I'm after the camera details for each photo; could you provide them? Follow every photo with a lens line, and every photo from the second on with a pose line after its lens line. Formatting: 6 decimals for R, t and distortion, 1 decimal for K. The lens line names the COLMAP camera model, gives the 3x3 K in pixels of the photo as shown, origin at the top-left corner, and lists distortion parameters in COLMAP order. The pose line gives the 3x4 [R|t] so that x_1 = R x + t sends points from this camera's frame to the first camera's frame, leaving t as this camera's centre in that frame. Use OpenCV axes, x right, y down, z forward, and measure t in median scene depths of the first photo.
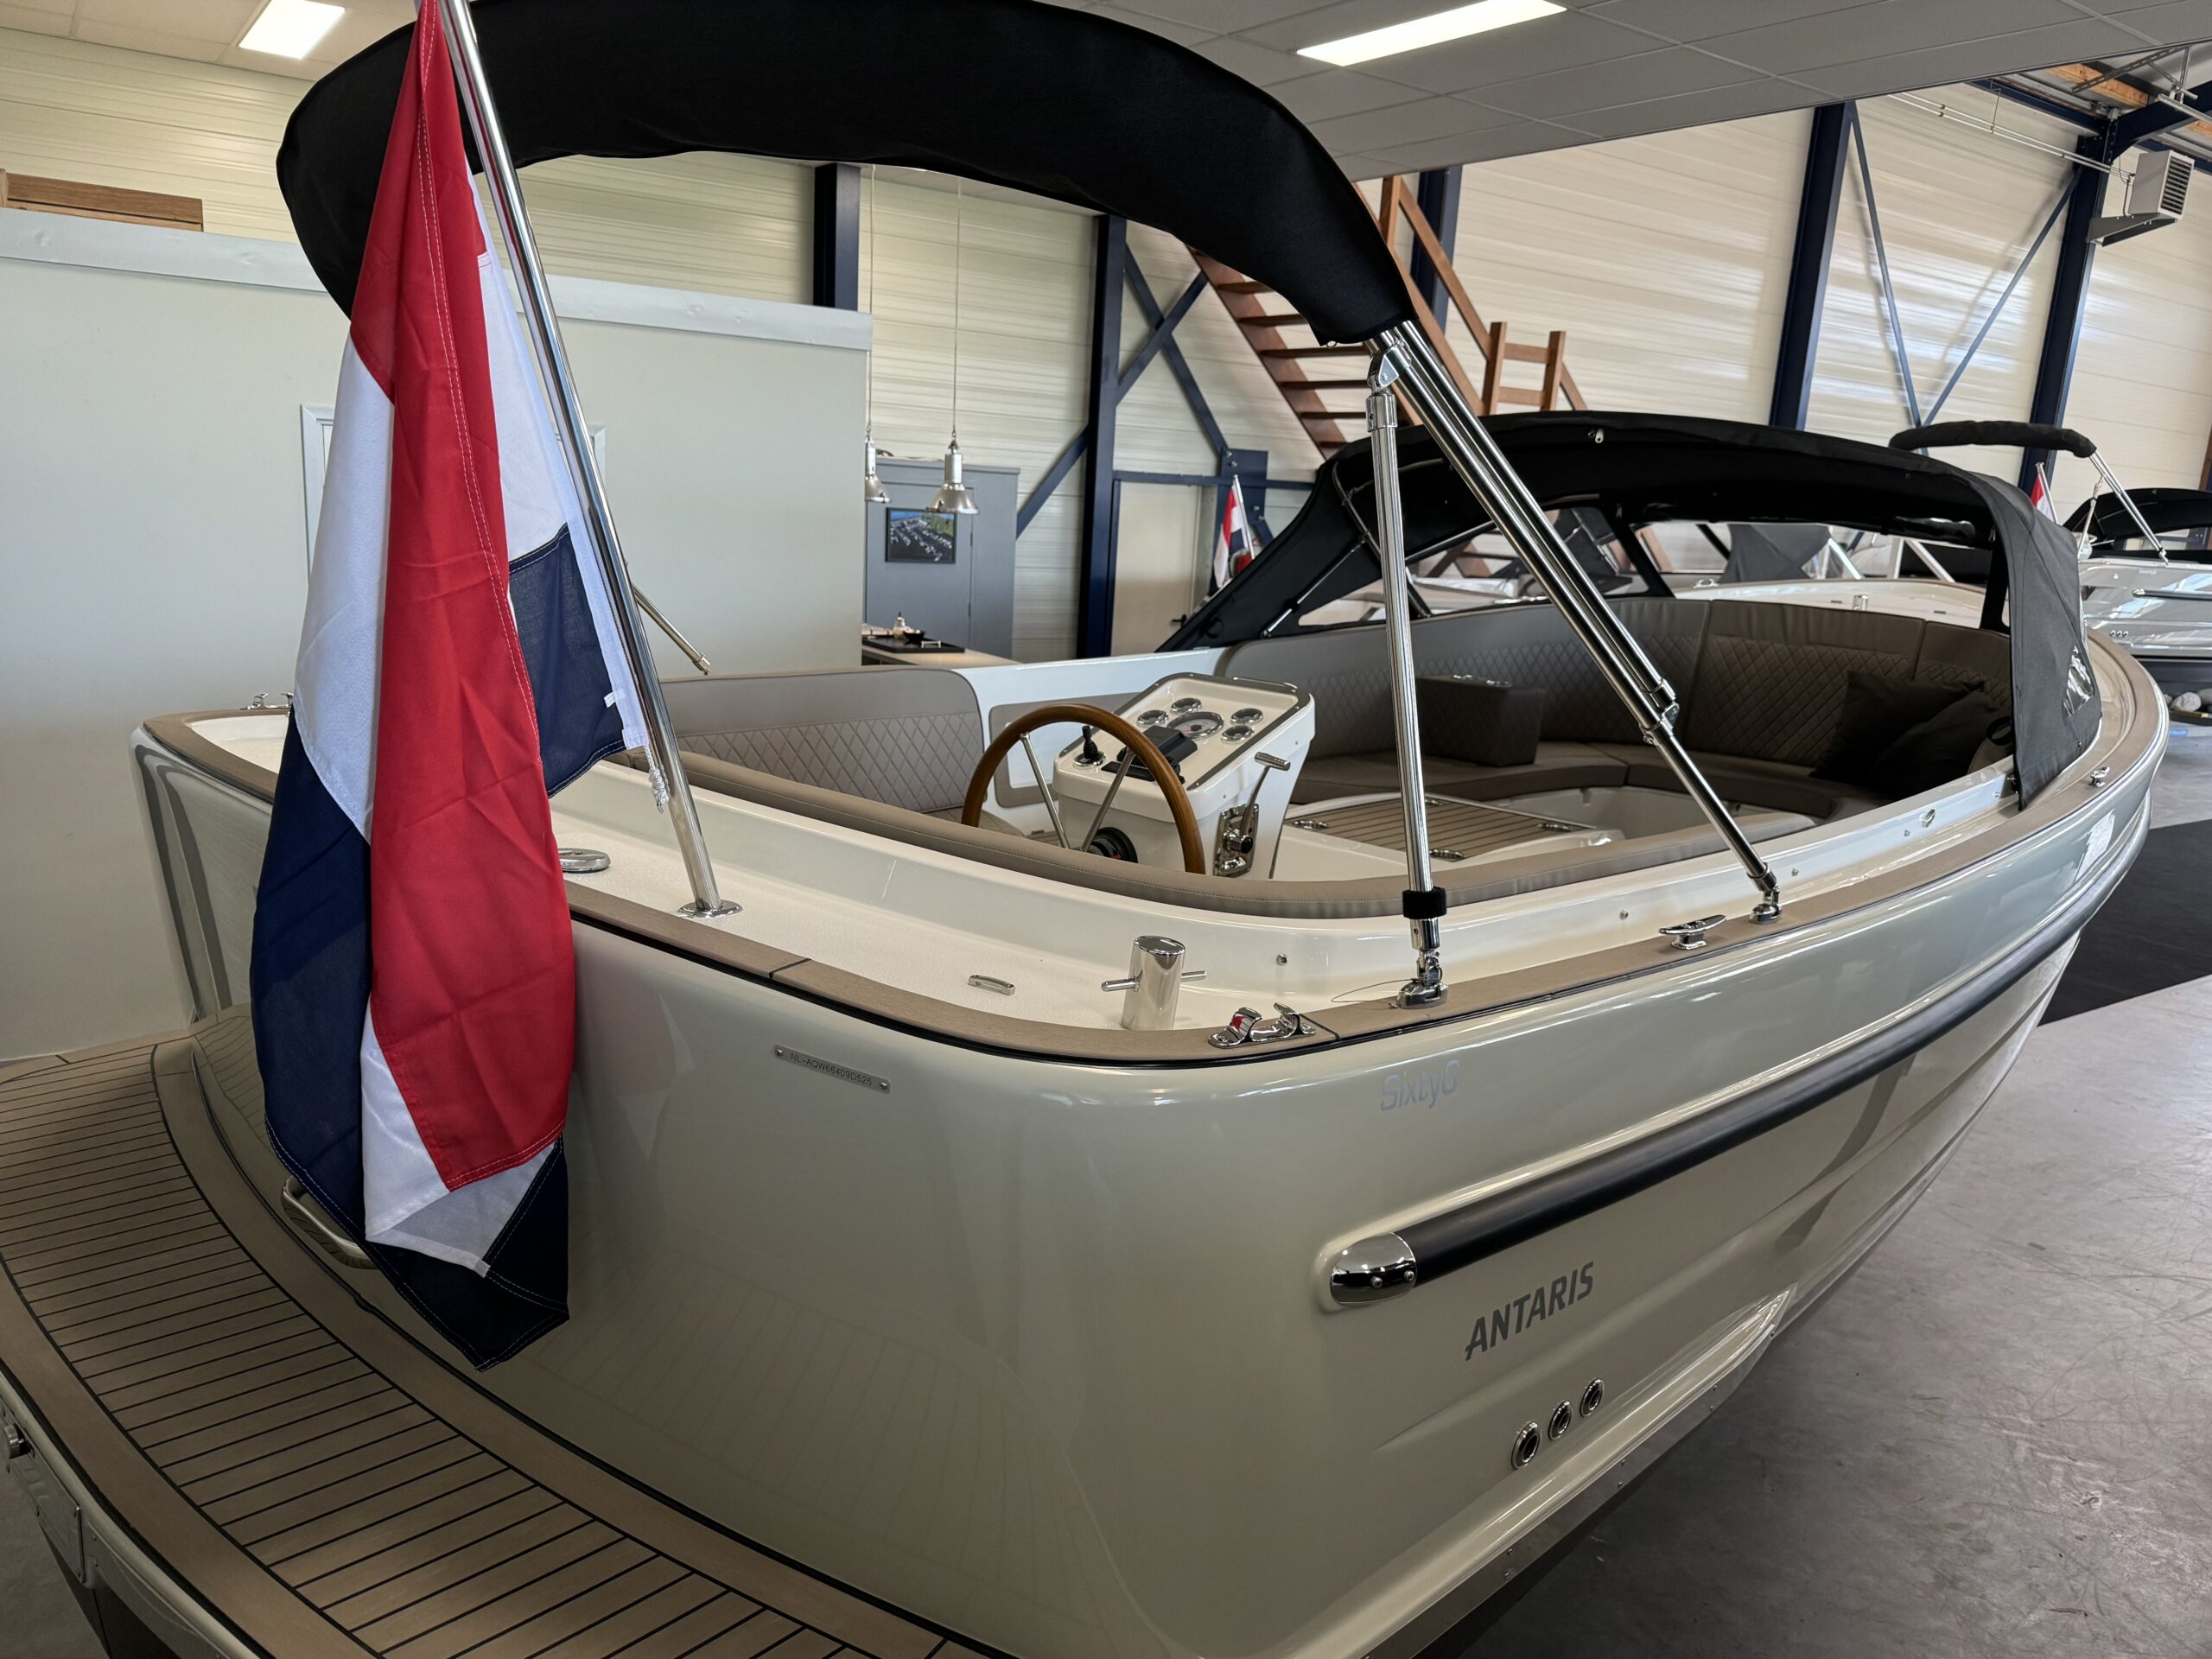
lens RADIAL K [[1585.4, 0, 1106.9], [0, 1585.4, 830.6], [0, 0, 1]] dist [0.065437, -0.093612]
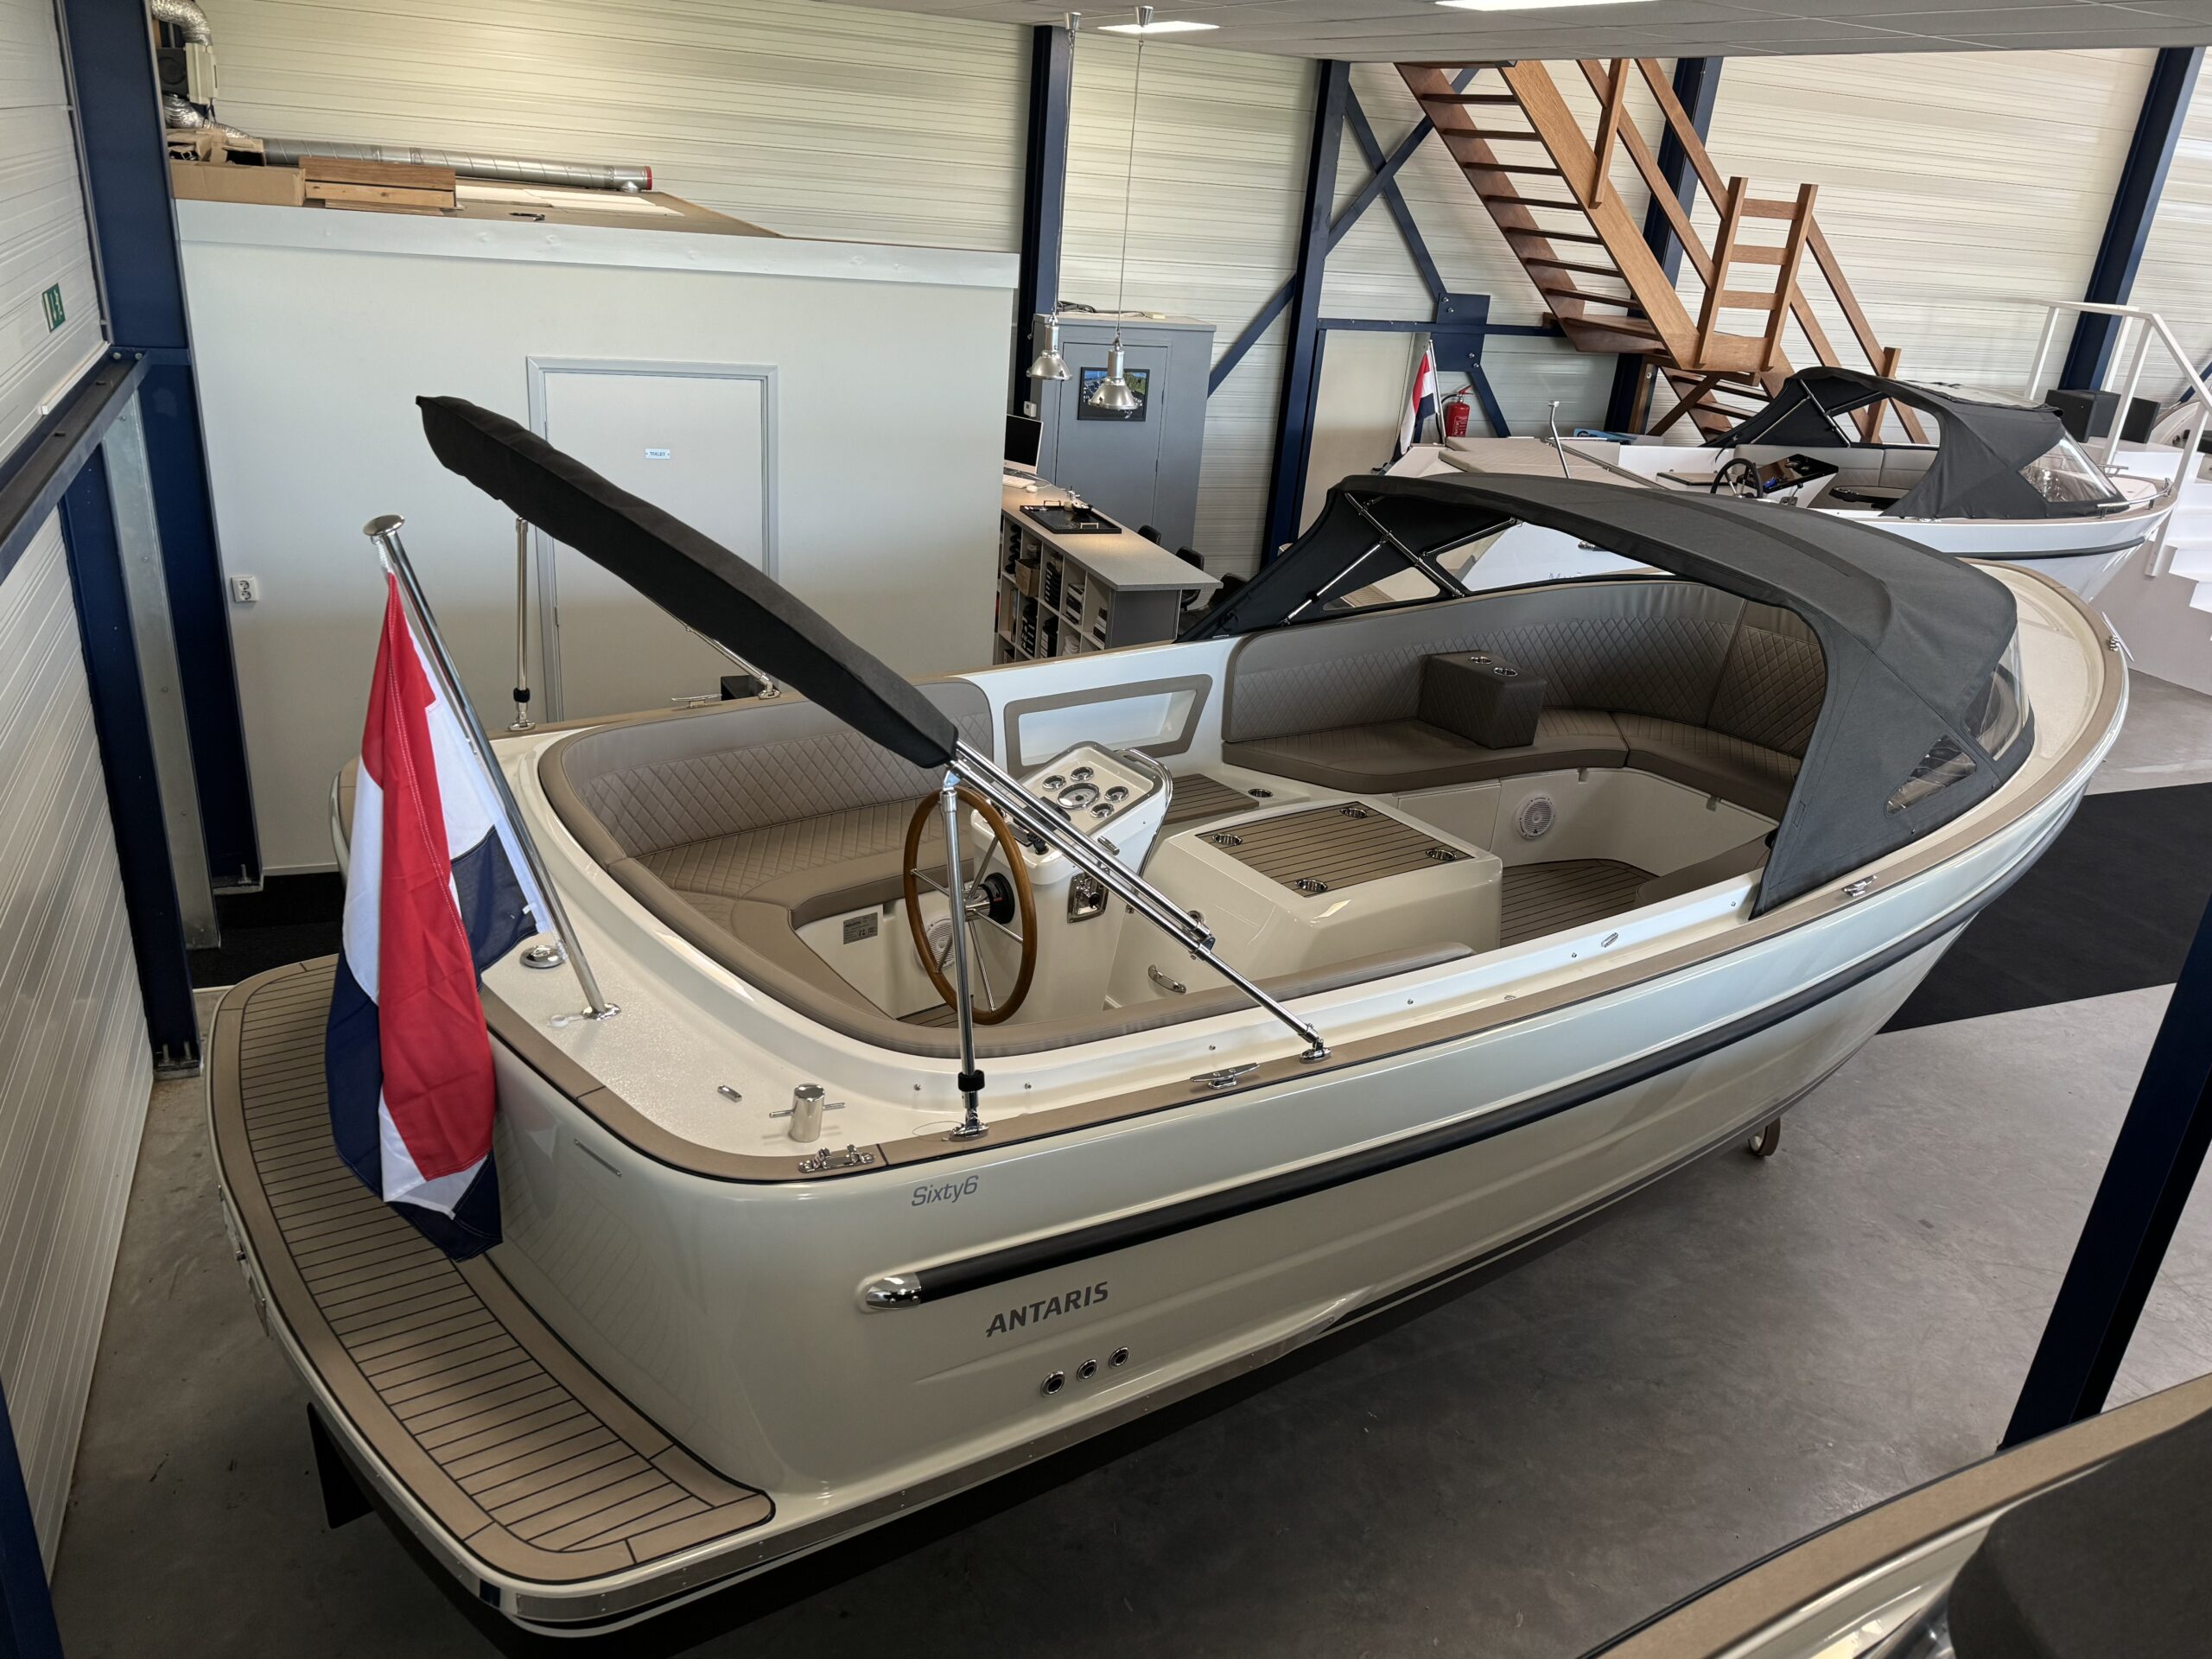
lens RADIAL K [[1624.2, 0, 1098.8], [0, 1624.2, 843.9], [0, 0, 1]] dist [0.129658, -0.263360]
pose [[0.978755, 0.099578, -0.179226, 0.319181], [-0.068193, 0.982476, 0.173466, -0.263991], [0.193359, -0.157559, 0.968394, -0.313876]]
